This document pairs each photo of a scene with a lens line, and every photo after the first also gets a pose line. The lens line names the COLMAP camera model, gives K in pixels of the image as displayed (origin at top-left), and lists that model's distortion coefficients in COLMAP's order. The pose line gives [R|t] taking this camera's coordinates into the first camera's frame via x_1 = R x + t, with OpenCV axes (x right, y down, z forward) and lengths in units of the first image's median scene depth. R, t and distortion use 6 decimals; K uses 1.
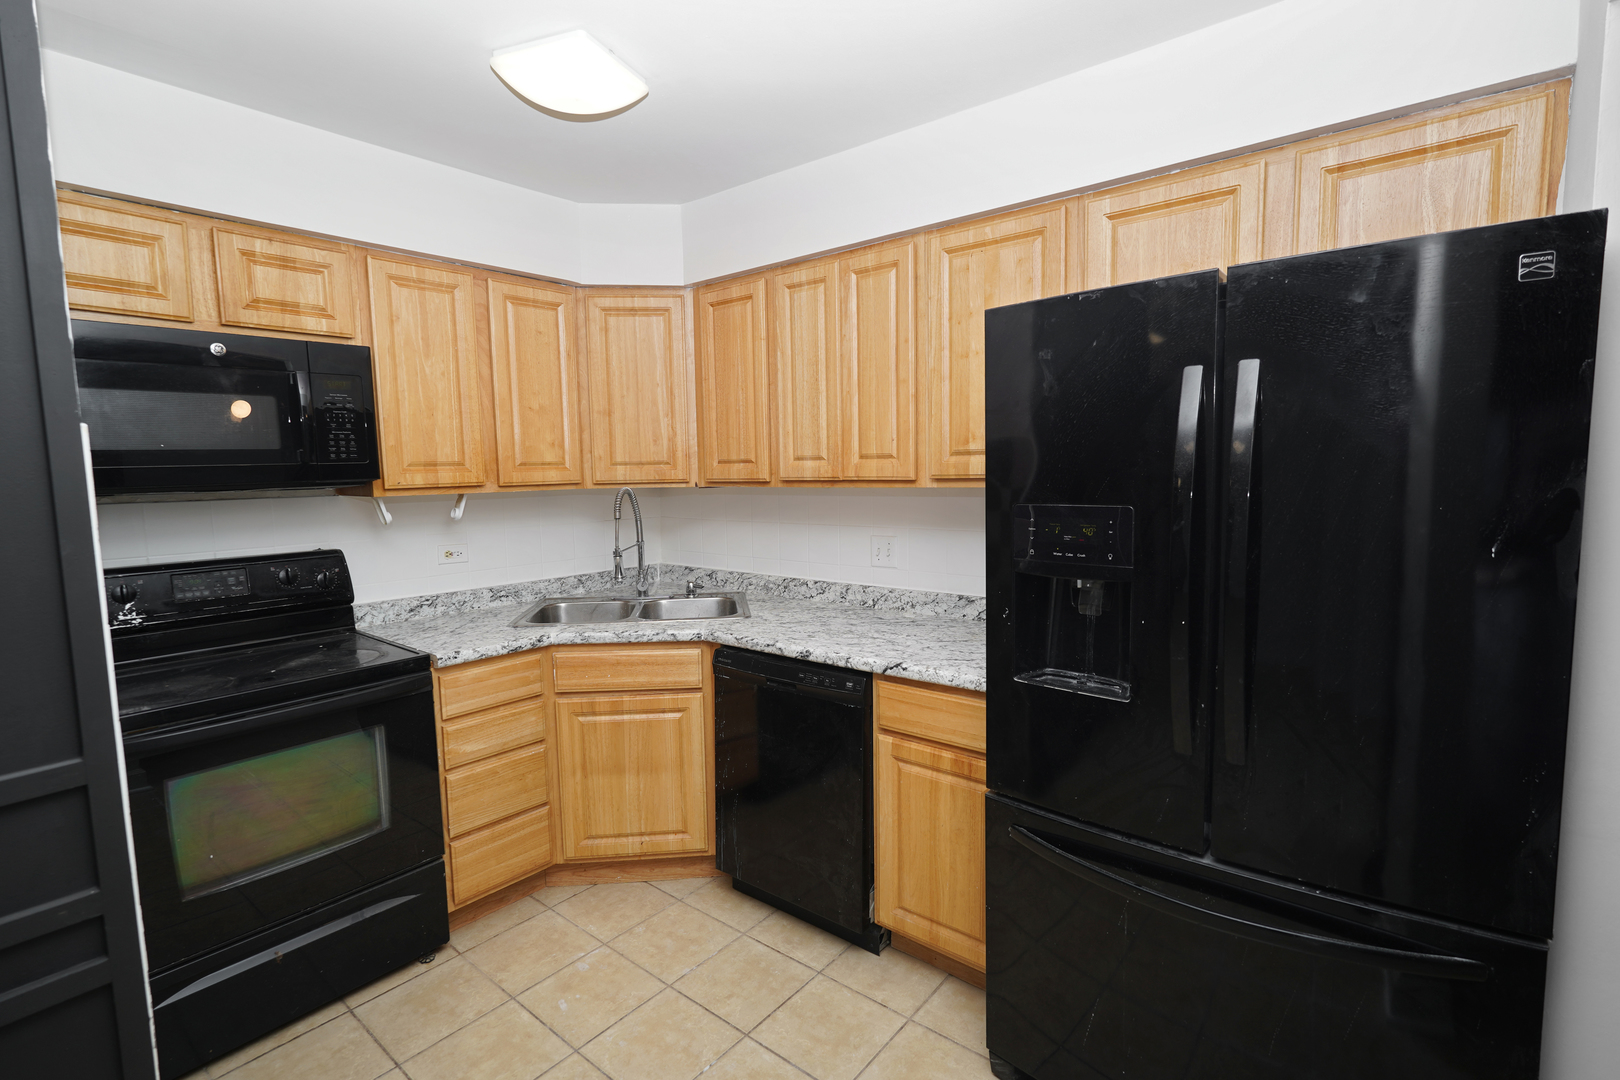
lens RADIAL K [[760.3, 0, 810.0], [0, 760.3, 540.0], [0, 0, 1]] dist [-0.000196, -0.000042]
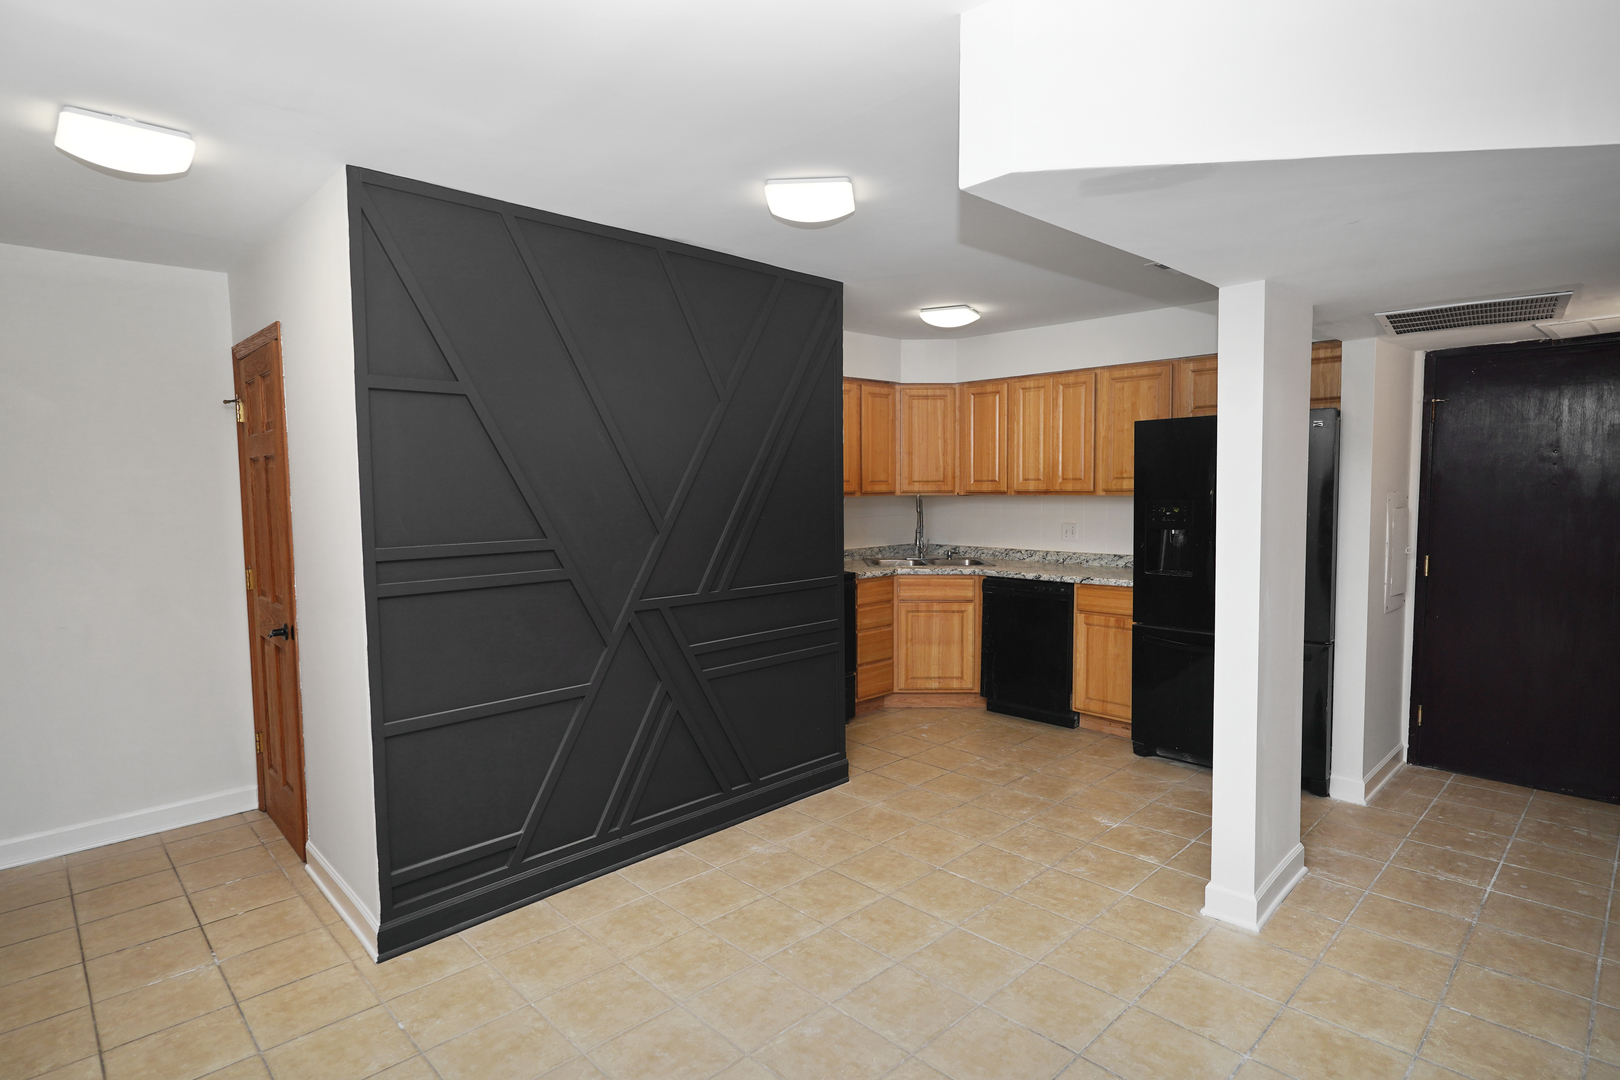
lens RADIAL K [[846.6, 0, 810.0], [0, 846.6, 540.0], [0, 0, 1]] dist [-0.002375, 0.000149]
pose [[0.993671, 0.015514, -0.111250, -0.315715], [-0.018490, 0.999497, -0.025762, 0.106321], [0.110795, 0.027656, 0.993458, -1.144419]]
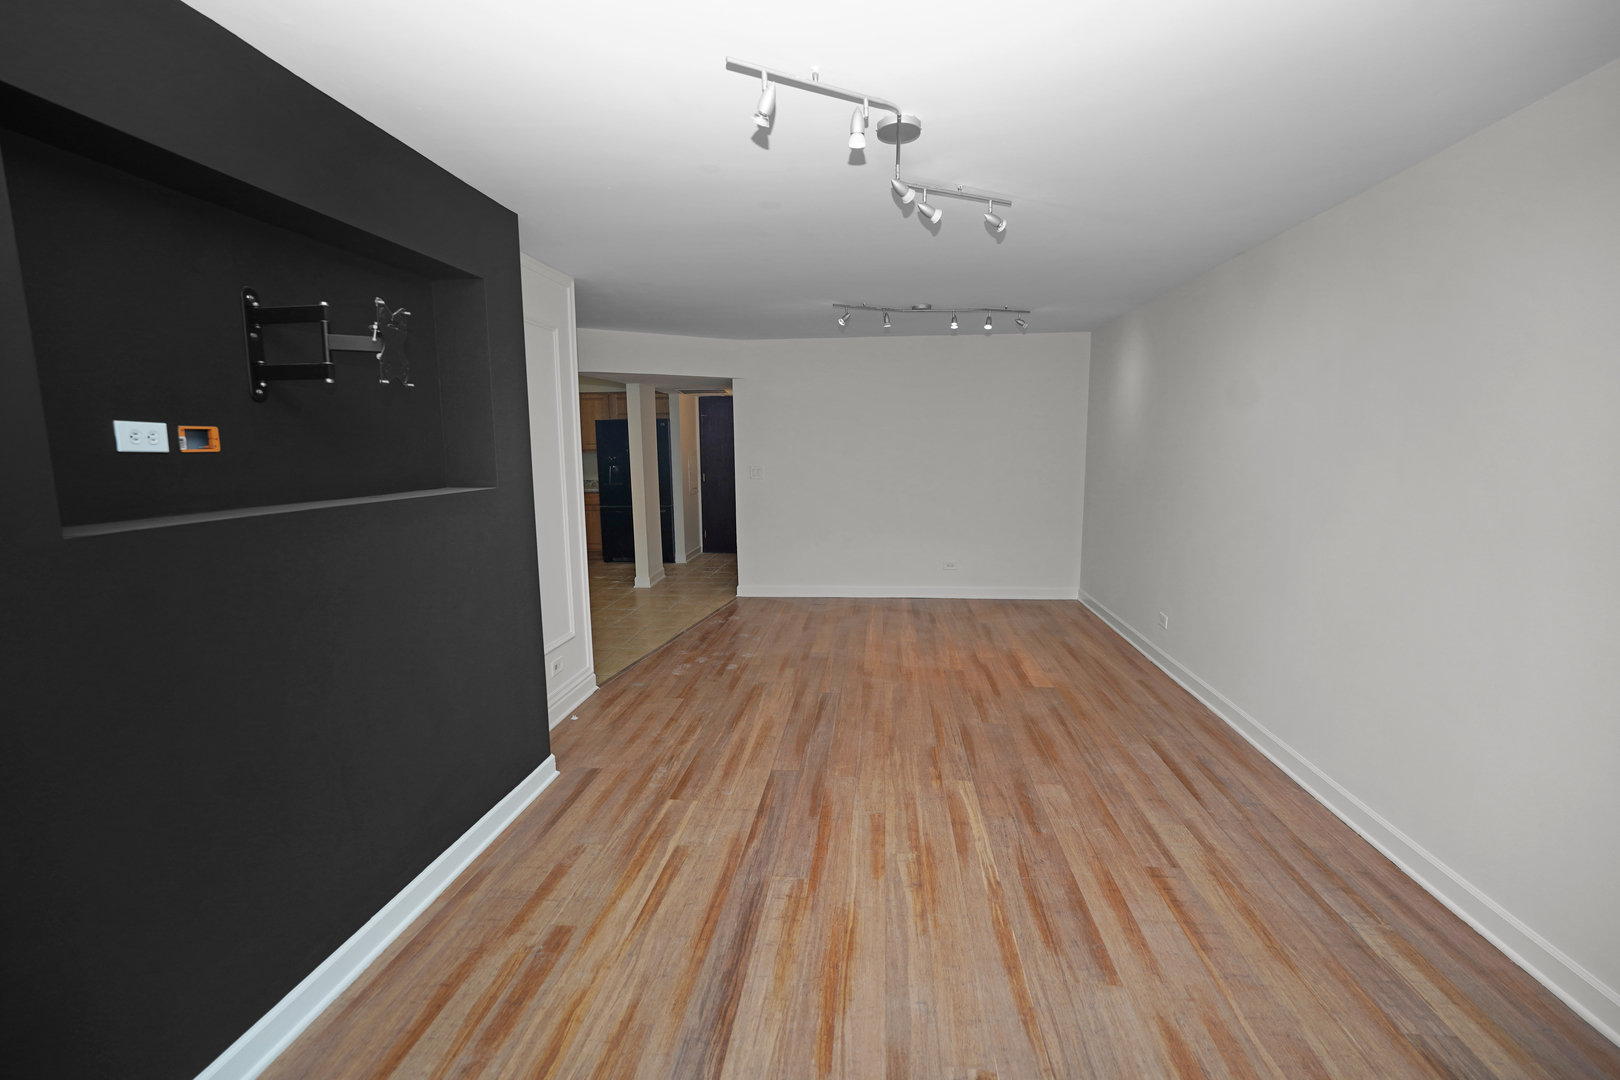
lens RADIAL K [[712.8, 0, 810.0], [0, 712.8, 540.0], [0, 0, 1]] dist [-0.022078, 0.013280]
pose [[0.835862, -0.062898, 0.545324, -0.887833], [0.045863, 0.997942, 0.044805, 0.276153], [-0.547020, -0.012441, 0.837027, -2.780866]]
